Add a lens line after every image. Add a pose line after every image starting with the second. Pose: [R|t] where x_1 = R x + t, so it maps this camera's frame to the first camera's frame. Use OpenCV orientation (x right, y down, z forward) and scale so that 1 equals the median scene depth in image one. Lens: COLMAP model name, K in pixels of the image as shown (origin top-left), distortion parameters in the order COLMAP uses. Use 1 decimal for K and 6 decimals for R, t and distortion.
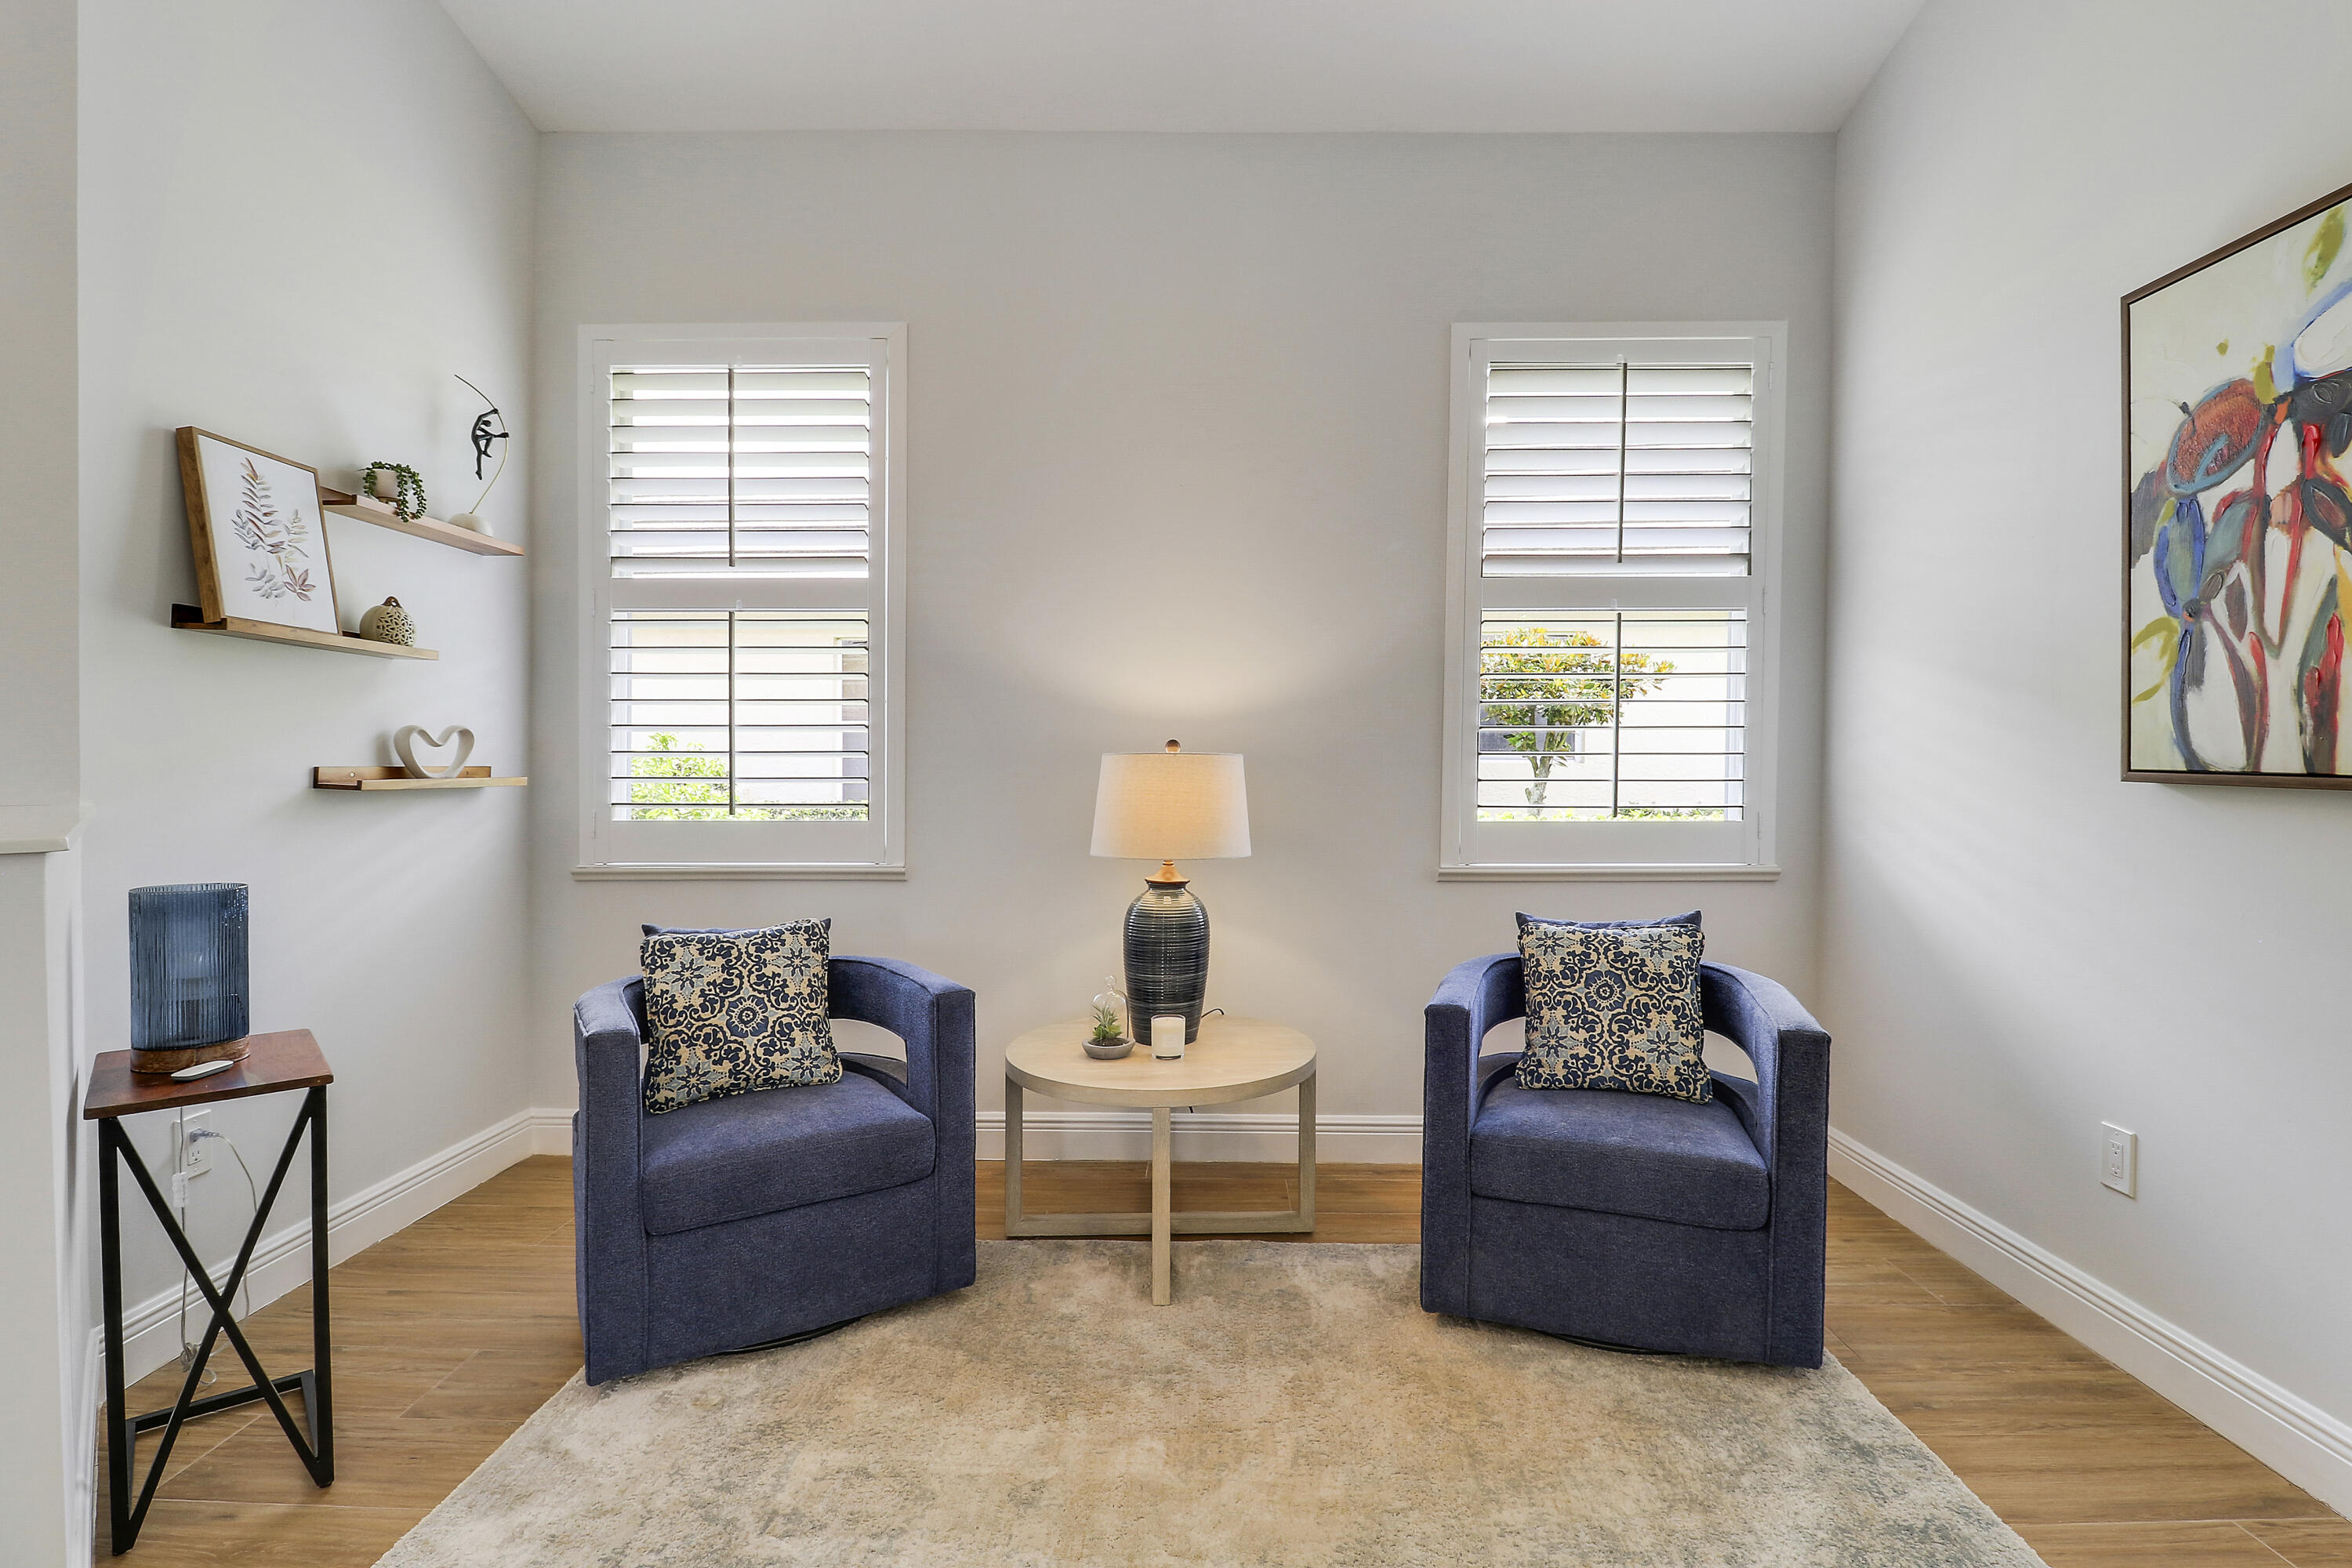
lens RADIAL K [[1123.9, 0, 1222.8], [0, 1123.9, 753.7], [0, 0, 1]] dist [-0.001149, -0.000231]
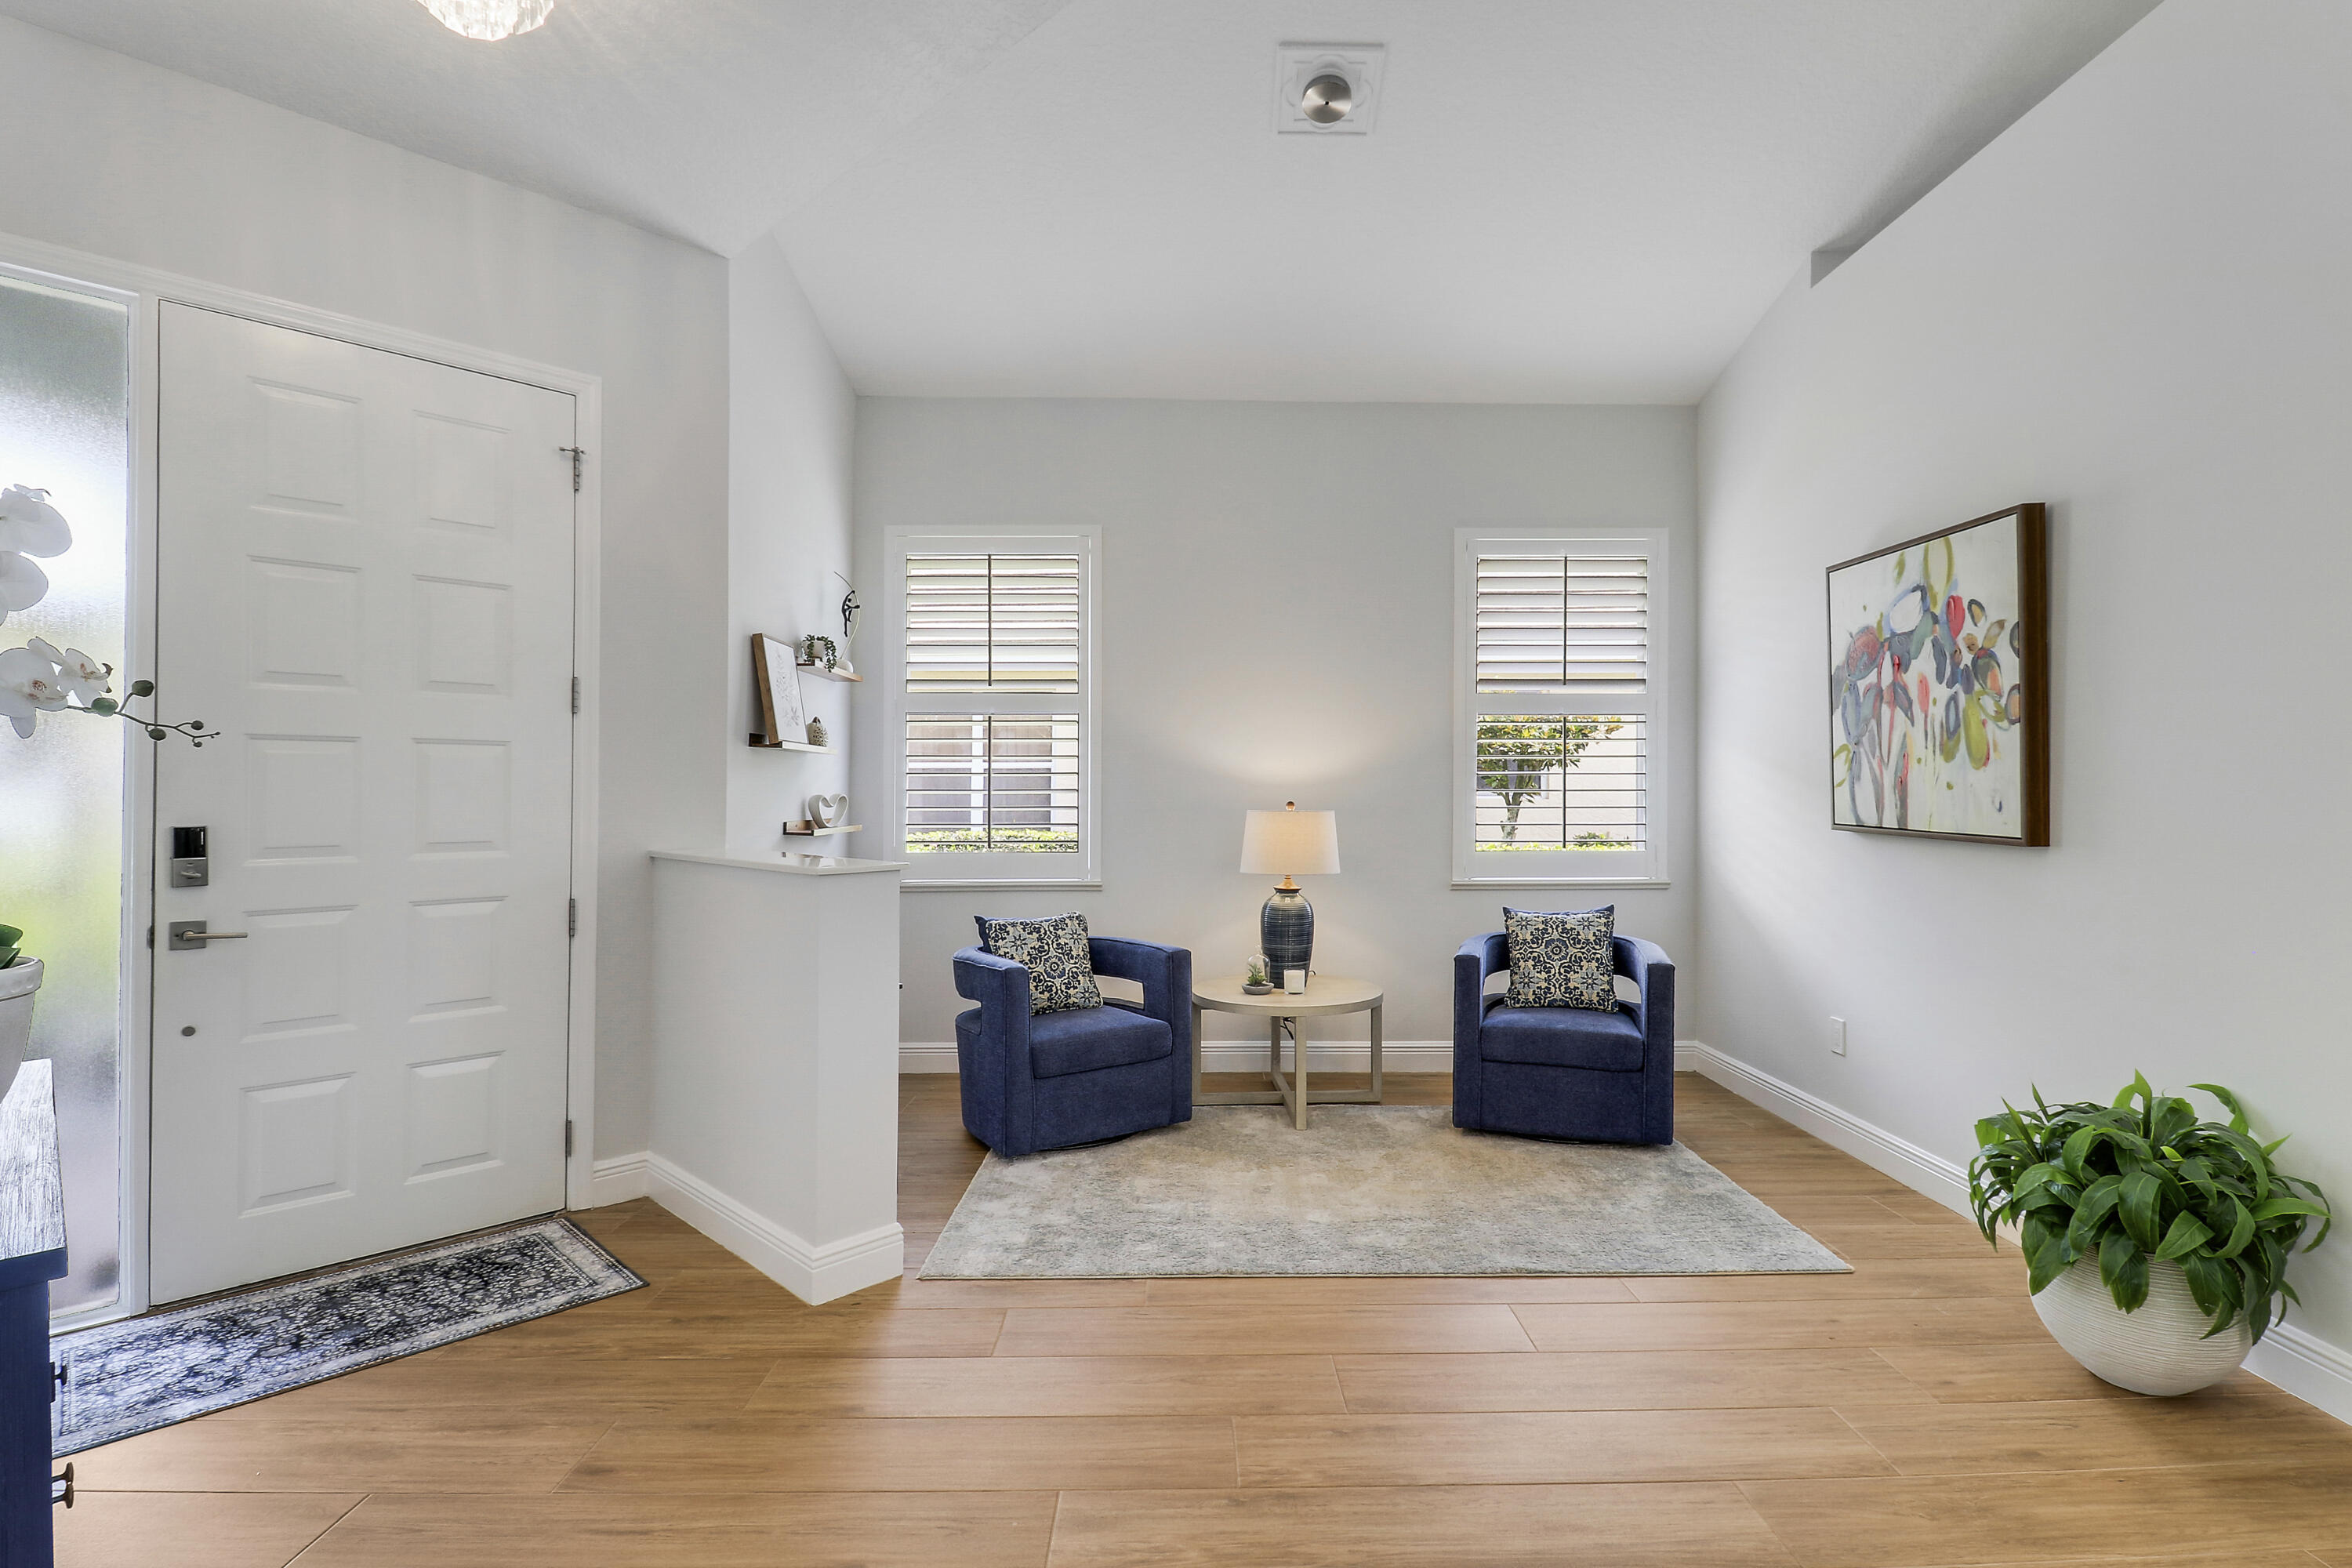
lens RADIAL K [[1110.0, 0, 1183.8], [0, 1110.0, 779.1], [0, 0, 1]] dist [-0.000772, -0.006450]
pose [[0.999947, -0.004533, -0.009195, -0.209130], [0.004490, 0.999979, -0.004687, -0.043639], [0.009216, 0.004645, 0.999947, -0.691125]]
